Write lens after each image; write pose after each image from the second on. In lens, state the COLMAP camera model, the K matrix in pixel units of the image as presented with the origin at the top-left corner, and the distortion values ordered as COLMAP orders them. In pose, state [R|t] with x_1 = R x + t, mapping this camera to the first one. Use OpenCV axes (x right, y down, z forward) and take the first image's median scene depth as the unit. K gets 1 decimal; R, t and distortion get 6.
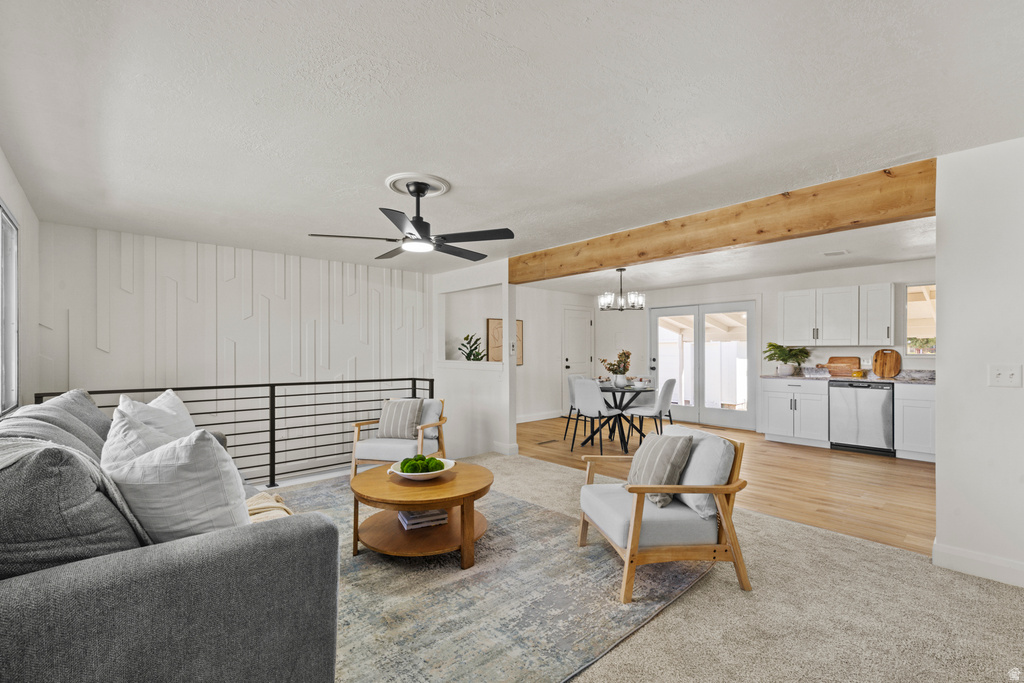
lens RADIAL K [[447.6, 0, 507.1], [0, 447.6, 350.2], [0, 0, 1]] dist [-0.001181, 0.000023]
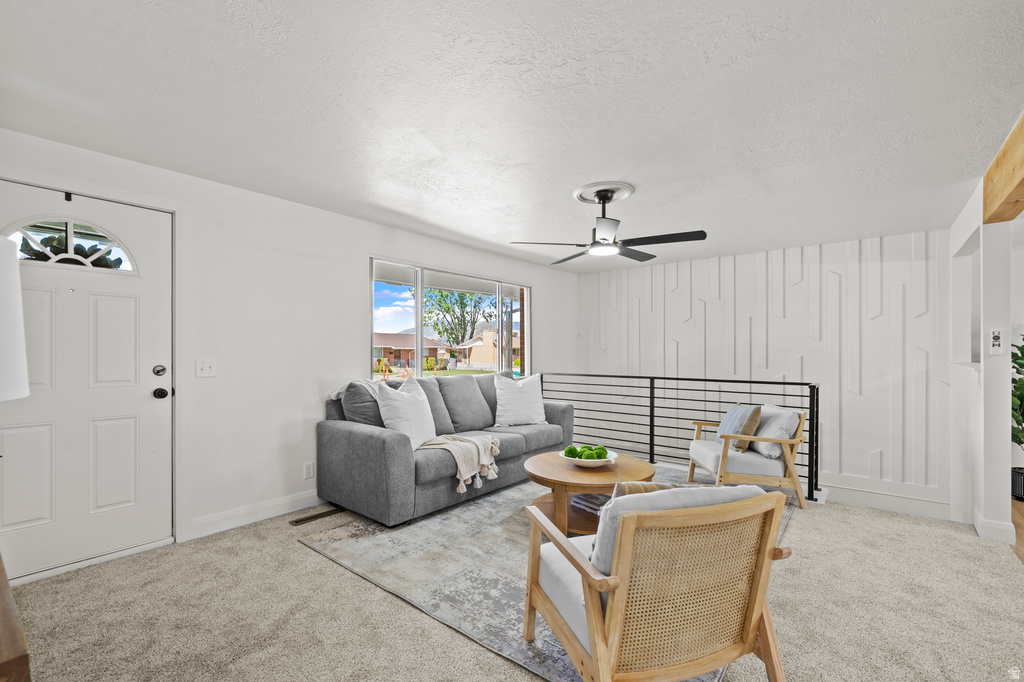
lens RADIAL K [[447.6, 0, 507.1], [0, 447.6, 349.7], [0, 0, 1]] dist [-0.001181, 0.000023]
pose [[0.153447, -0.001553, -0.988156, 0.429432], [0.003362, 0.999994, -0.001050, 0.002152], [0.988151, -0.003161, 0.153451, 0.319317]]
